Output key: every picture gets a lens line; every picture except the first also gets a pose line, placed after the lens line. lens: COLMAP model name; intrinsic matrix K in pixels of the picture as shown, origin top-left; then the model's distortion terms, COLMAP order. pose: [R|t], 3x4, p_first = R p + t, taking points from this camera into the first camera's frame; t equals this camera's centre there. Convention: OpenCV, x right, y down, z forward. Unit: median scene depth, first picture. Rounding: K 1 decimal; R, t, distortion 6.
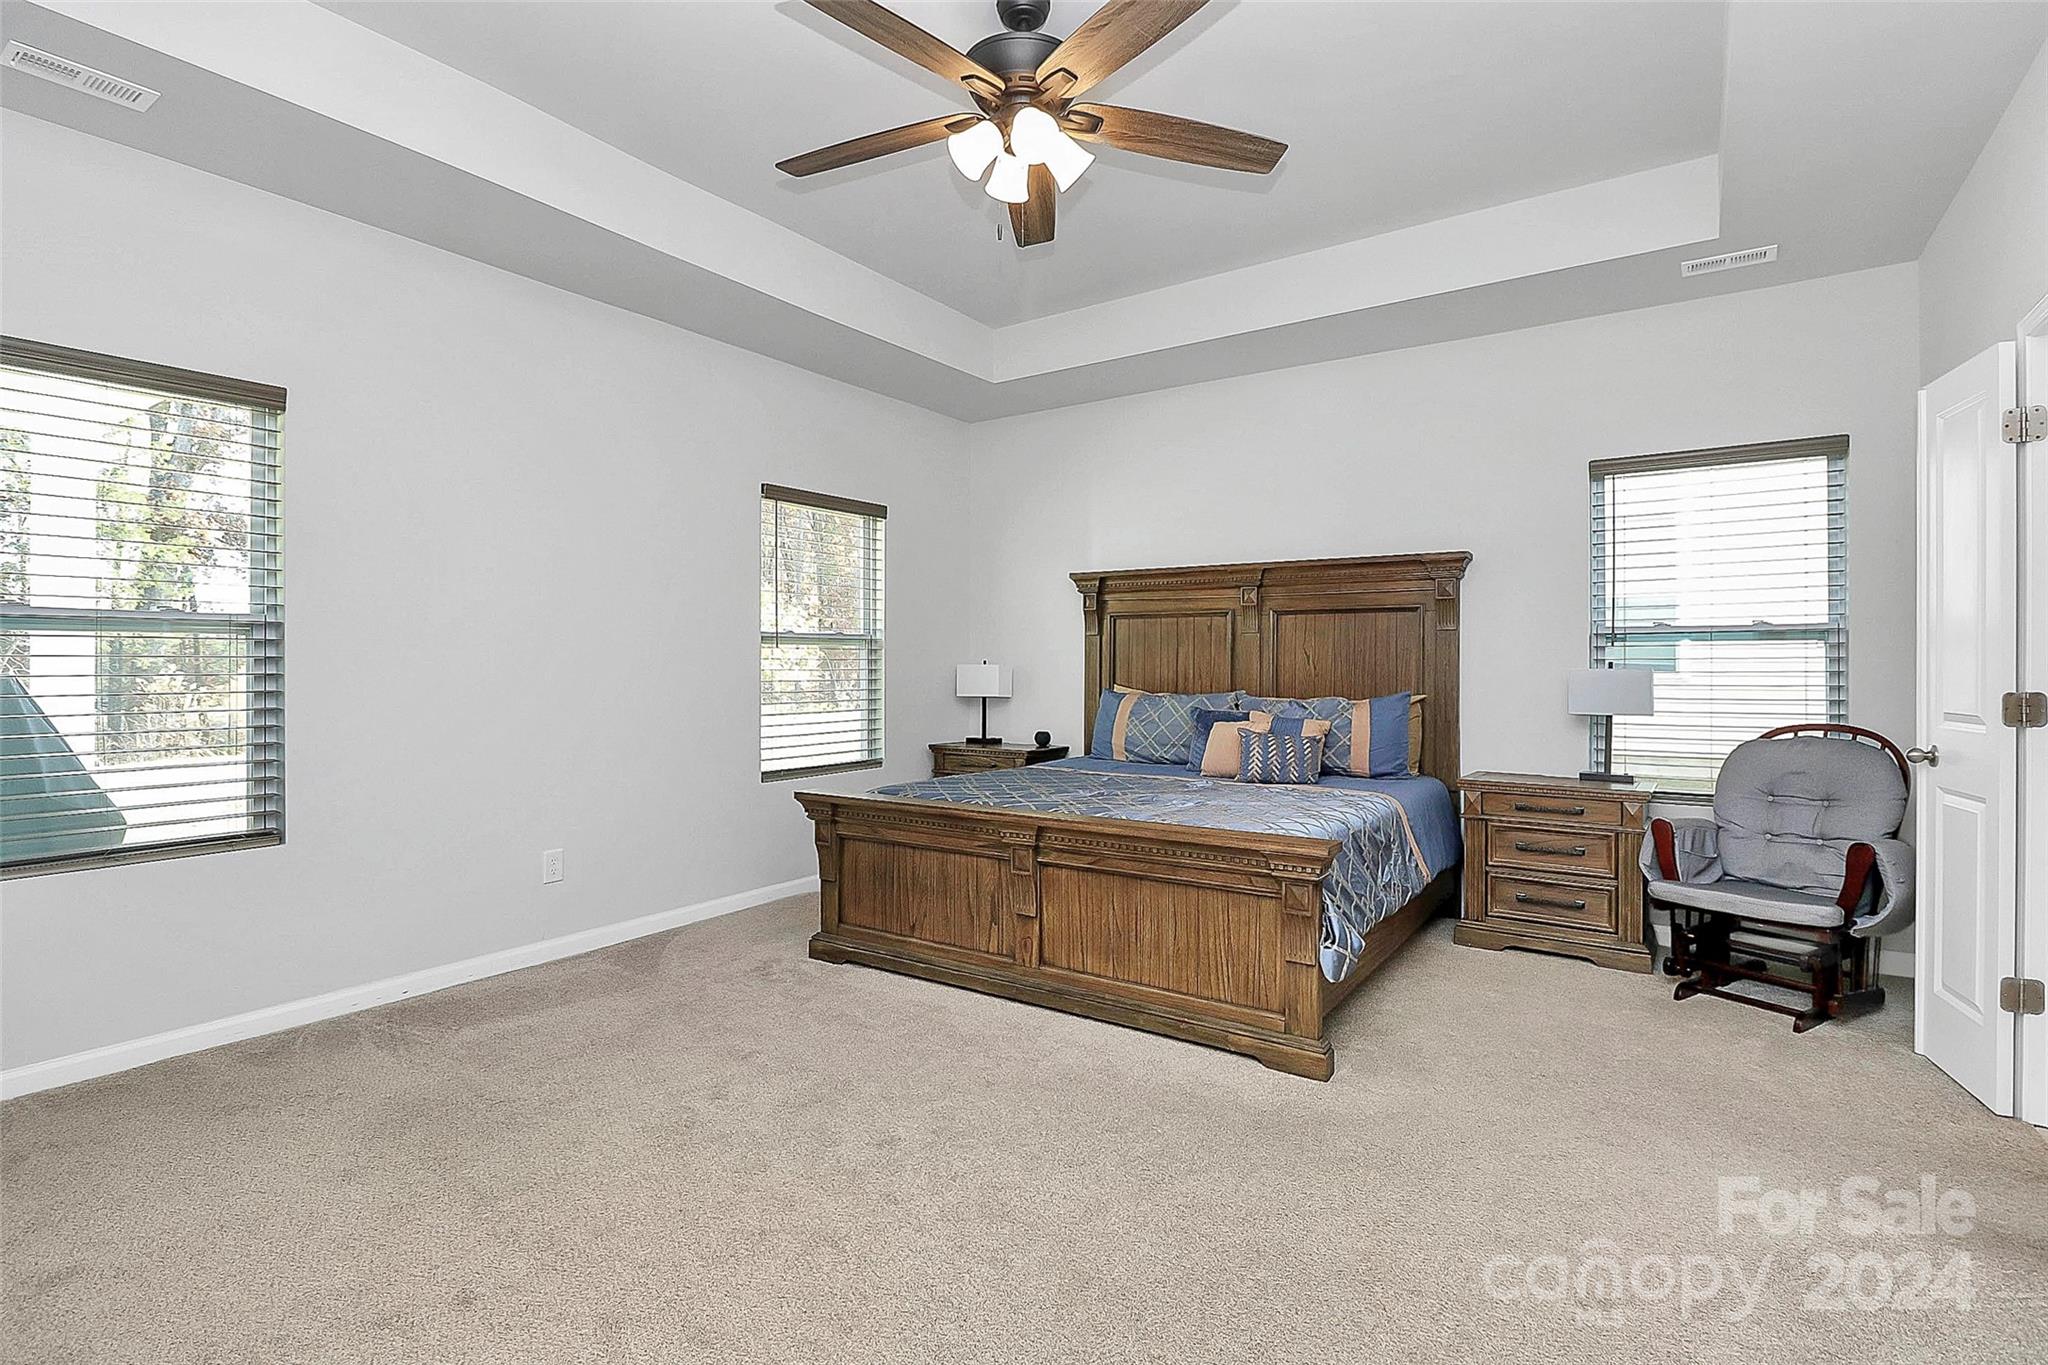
lens RADIAL K [[973.7, 0, 1030.2], [0, 973.7, 672.6], [0, 0, 1]] dist [-0.000223, -0.007268]
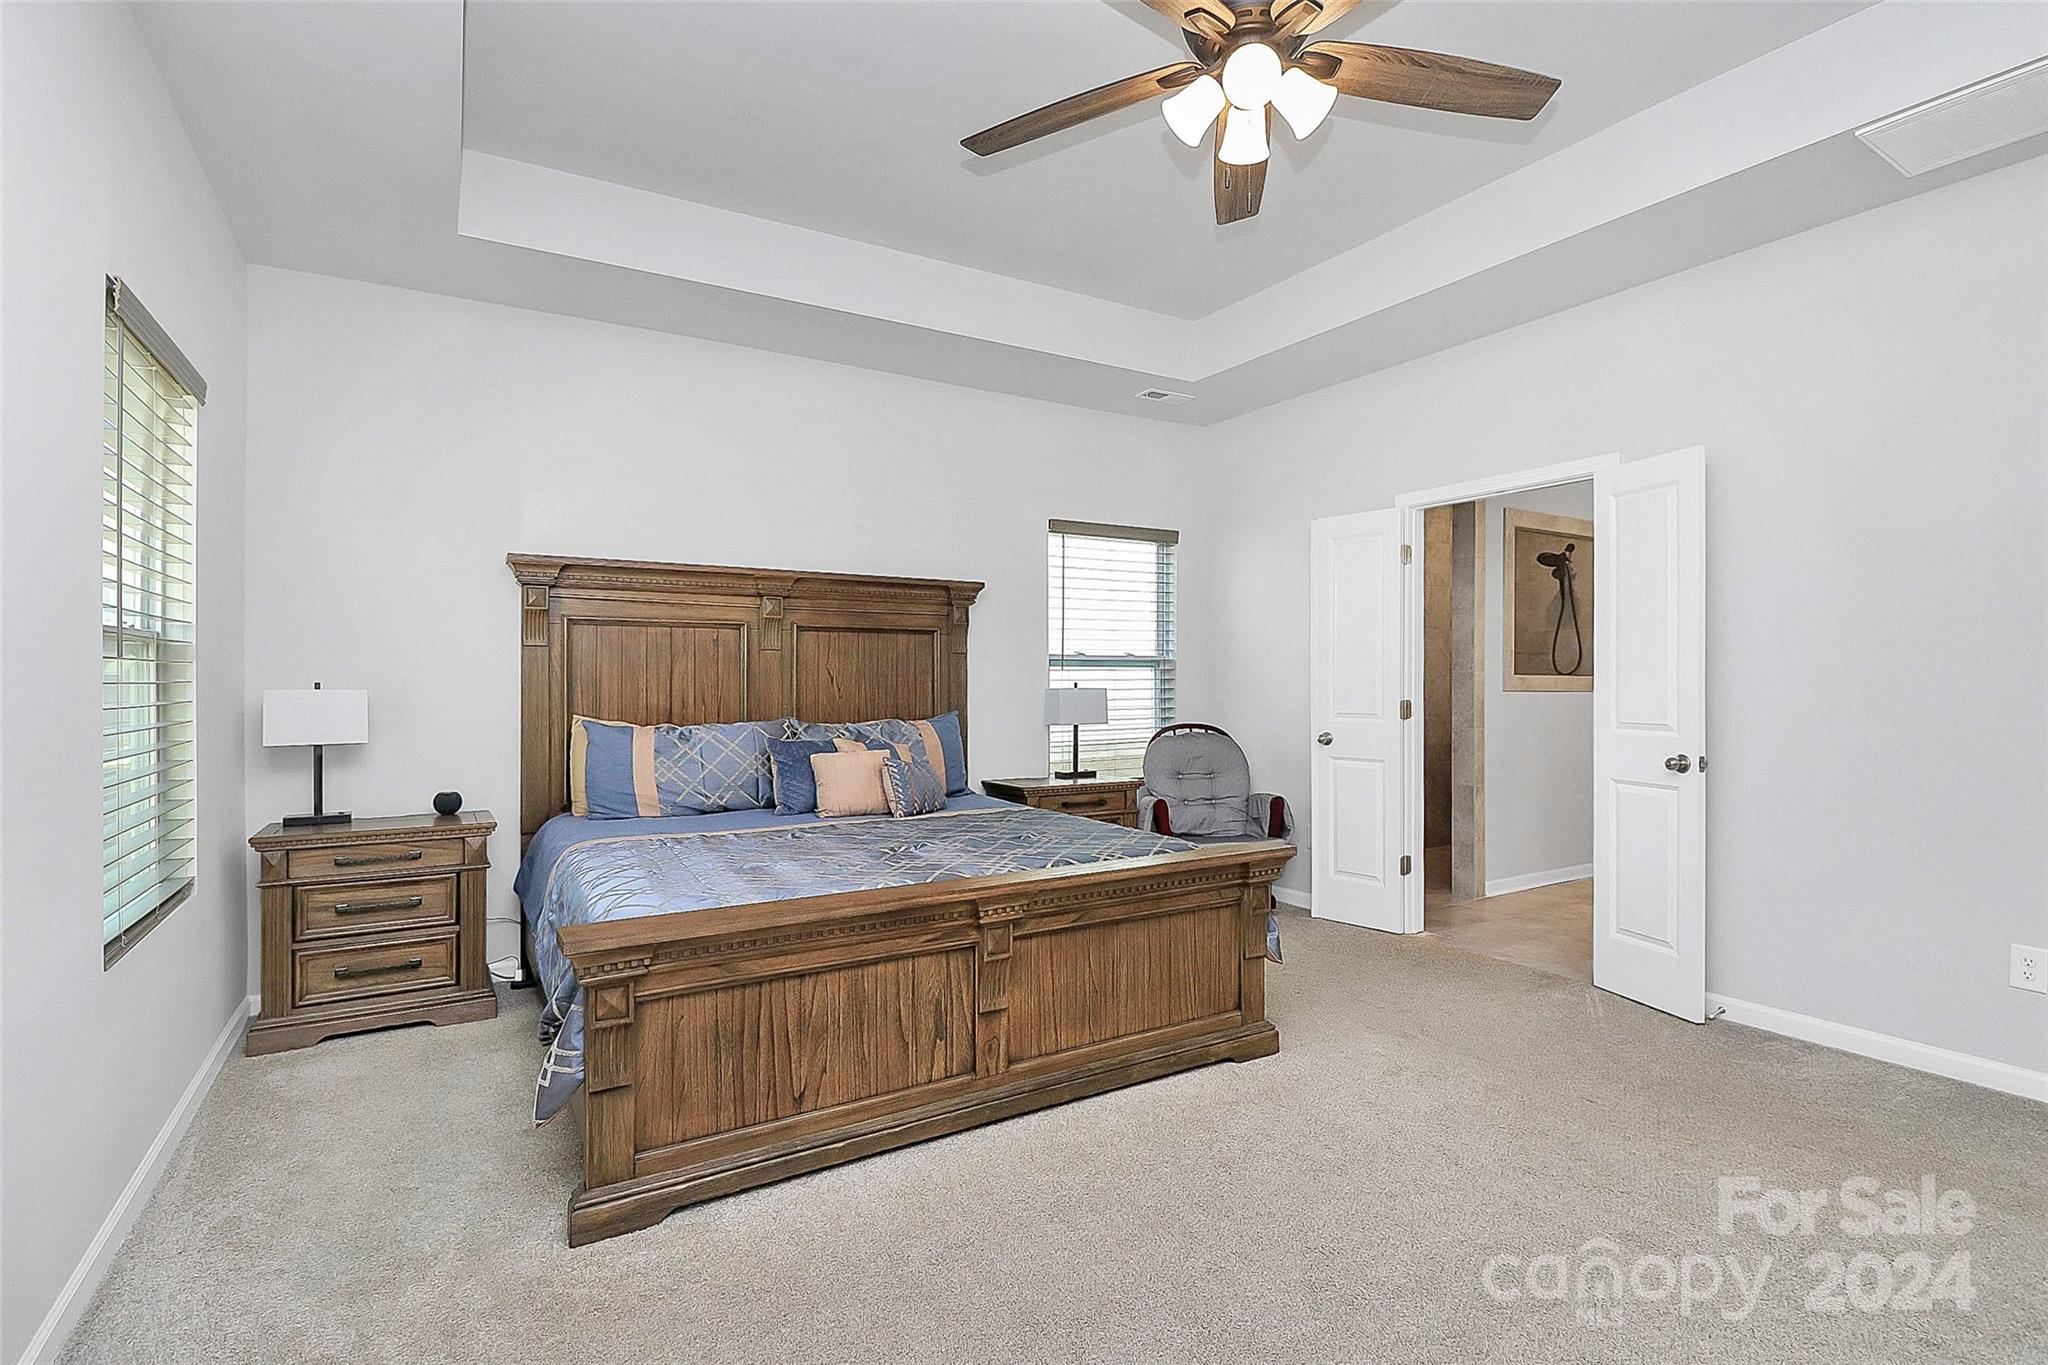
lens RADIAL K [[973.7, 0, 1039.7], [0, 973.7, 689.9], [0, 0, 1]] dist [-0.000223, -0.007268]
pose [[0.414480, -0.013098, 0.909964, -0.550640], [0.008055, 0.999910, 0.010724, -0.014871], [-0.910023, 0.002885, 0.414548, 0.498855]]
